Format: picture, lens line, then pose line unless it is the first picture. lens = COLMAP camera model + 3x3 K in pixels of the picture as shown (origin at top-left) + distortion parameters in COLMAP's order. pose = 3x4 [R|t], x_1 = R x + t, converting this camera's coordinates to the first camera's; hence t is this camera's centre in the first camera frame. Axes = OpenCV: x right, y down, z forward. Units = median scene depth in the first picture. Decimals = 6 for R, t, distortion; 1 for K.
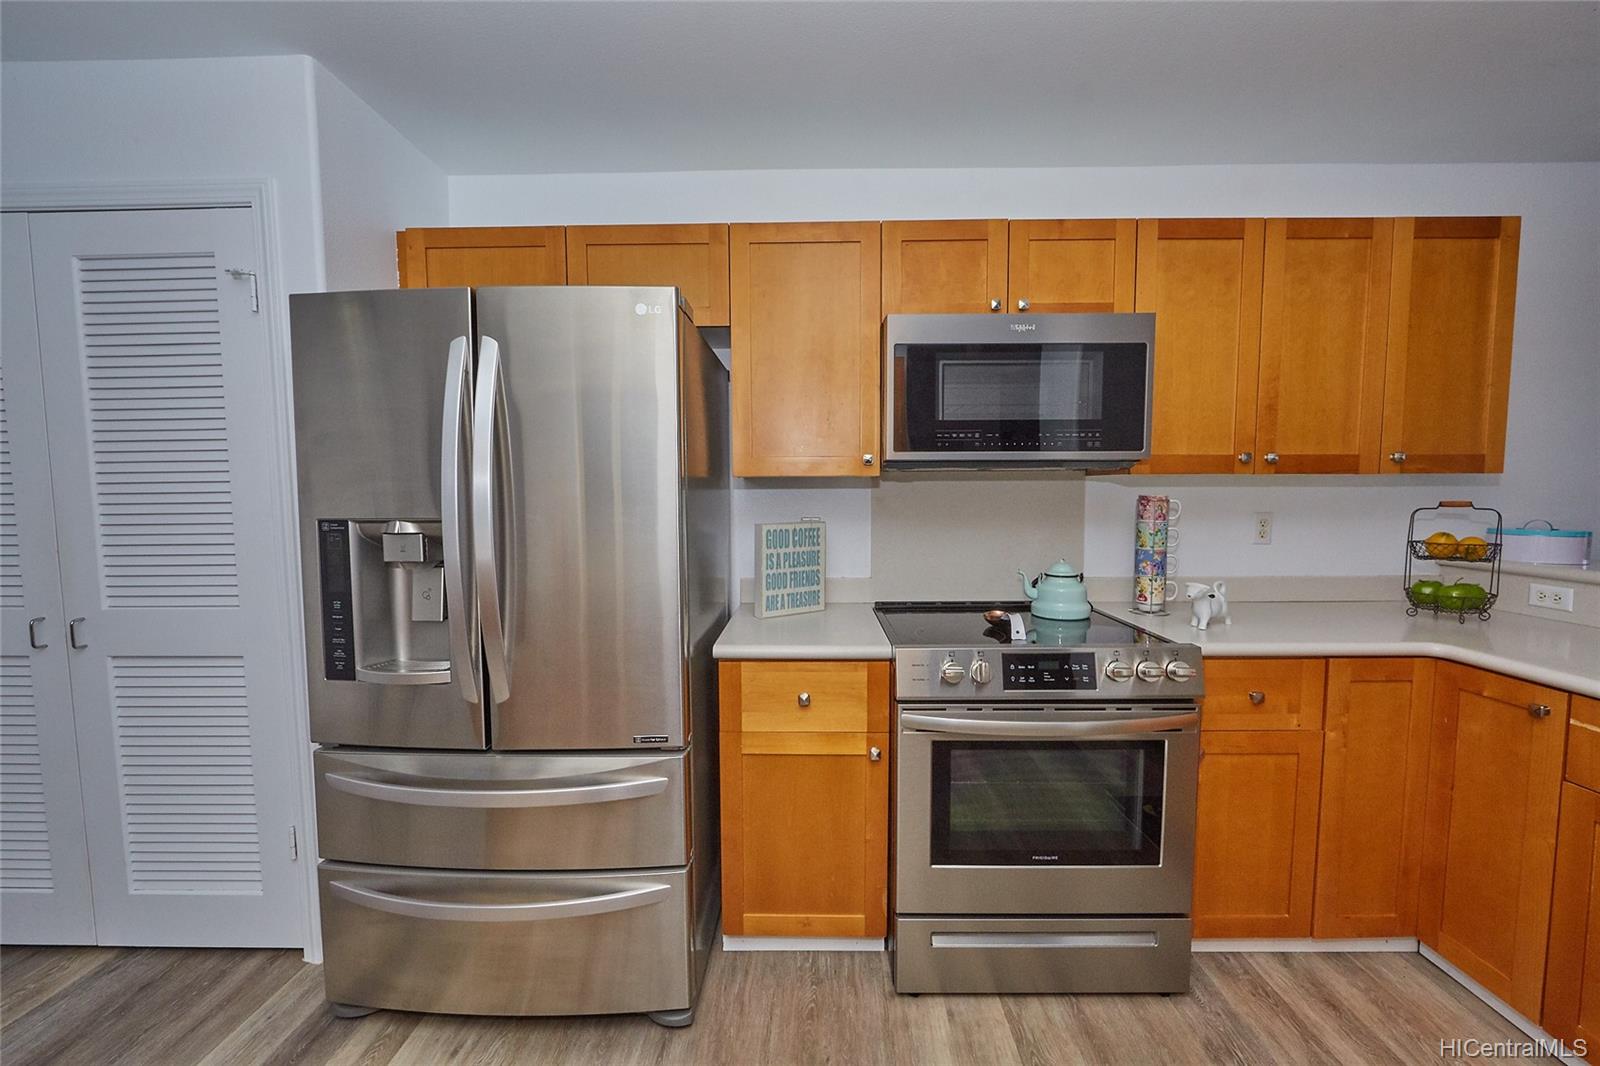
lens RADIAL K [[633.7, 0, 794.9], [0, 633.7, 533.8], [0, 0, 1]] dist [-0.007777, 0.000470]
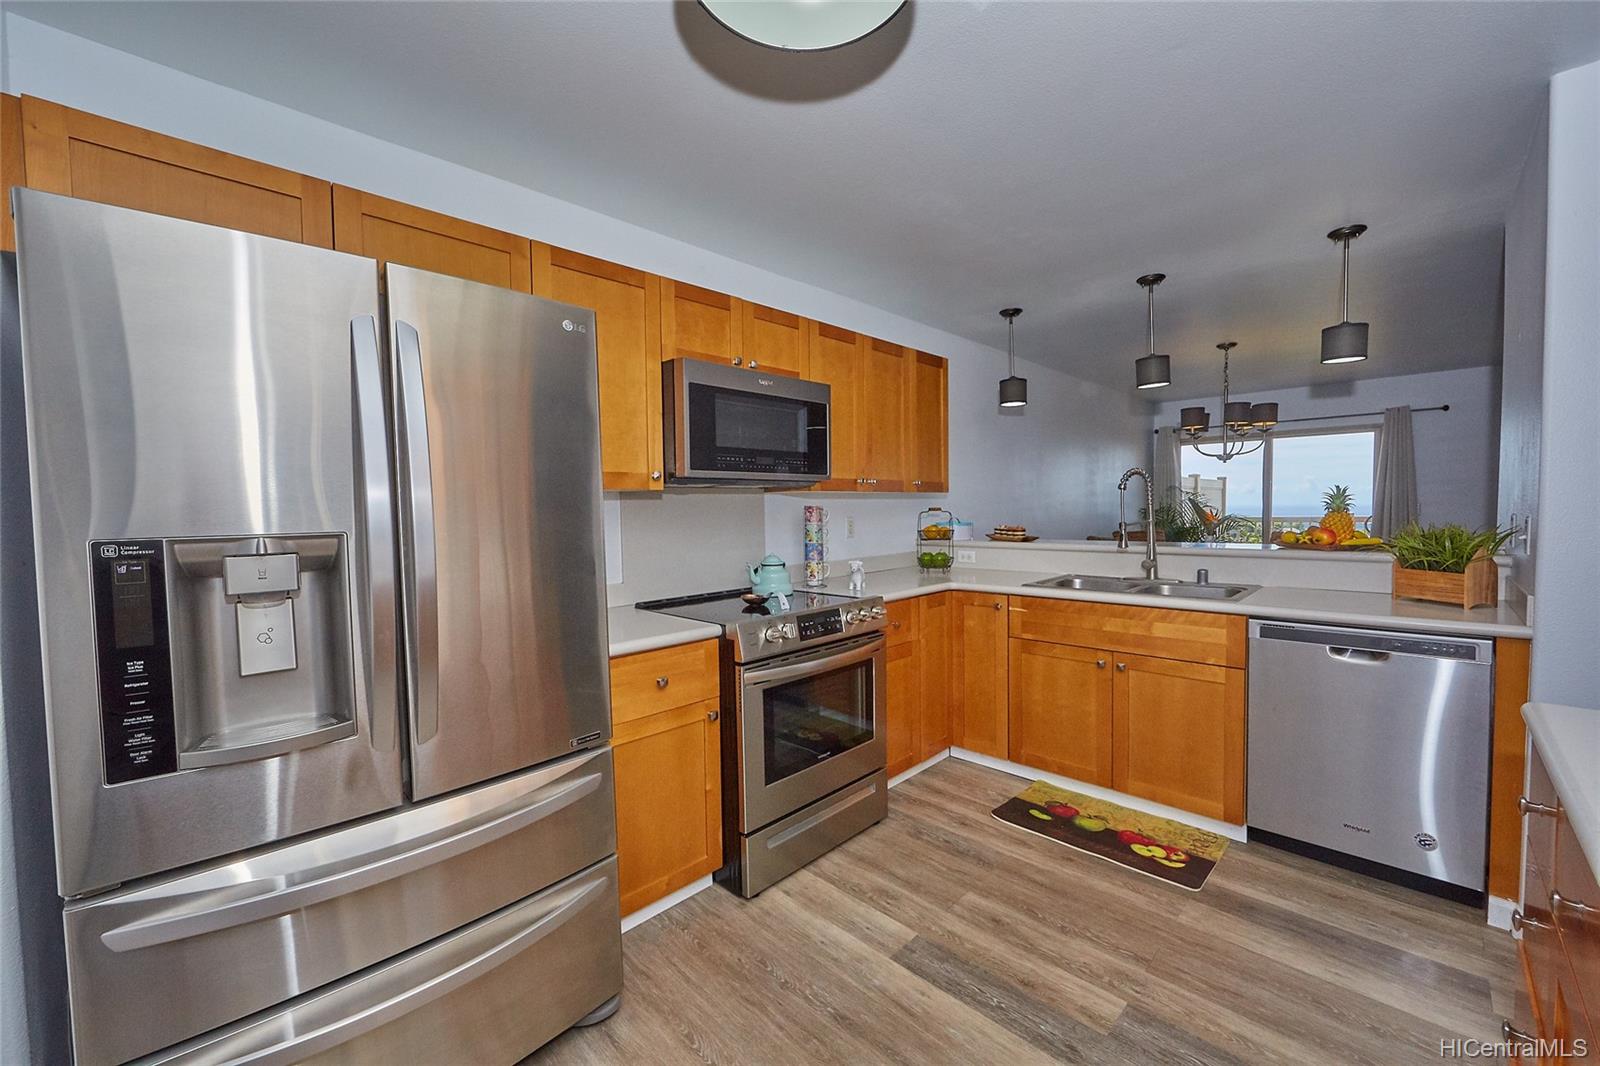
lens RADIAL K [[636.7, 0, 802.8], [0, 636.7, 534.6], [0, 0, 1]] dist [0.000020, 0.000126]
pose [[0.687720, -0.037442, 0.725010, -0.592228], [0.062314, 0.998028, -0.007567, 0.017443], [-0.723297, 0.050382, 0.688697, 0.009434]]
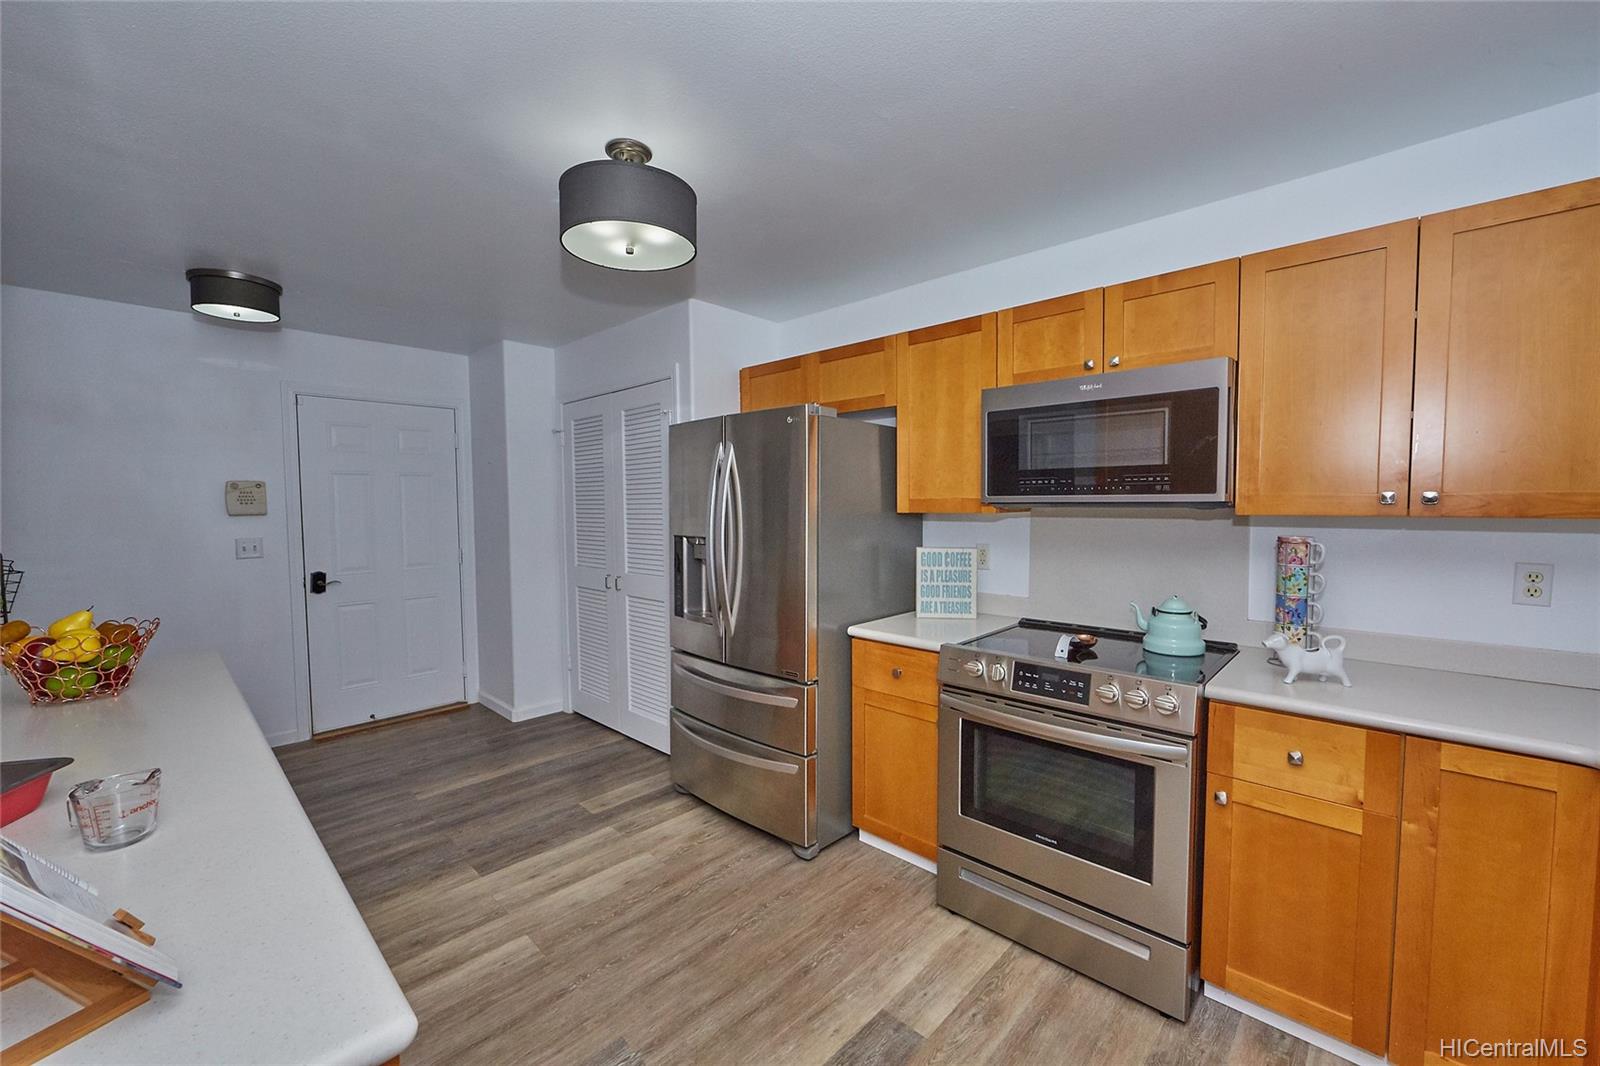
lens RADIAL K [[636.7, 0, 802.8], [0, 636.7, 534.6], [0, 0, 1]] dist [0.000020, 0.000126]
pose [[0.739188, 0.034344, -0.672623, 0.747302], [-0.043272, 0.999057, 0.003457, -0.040926], [0.672108, 0.026551, 0.739977, -0.189717]]
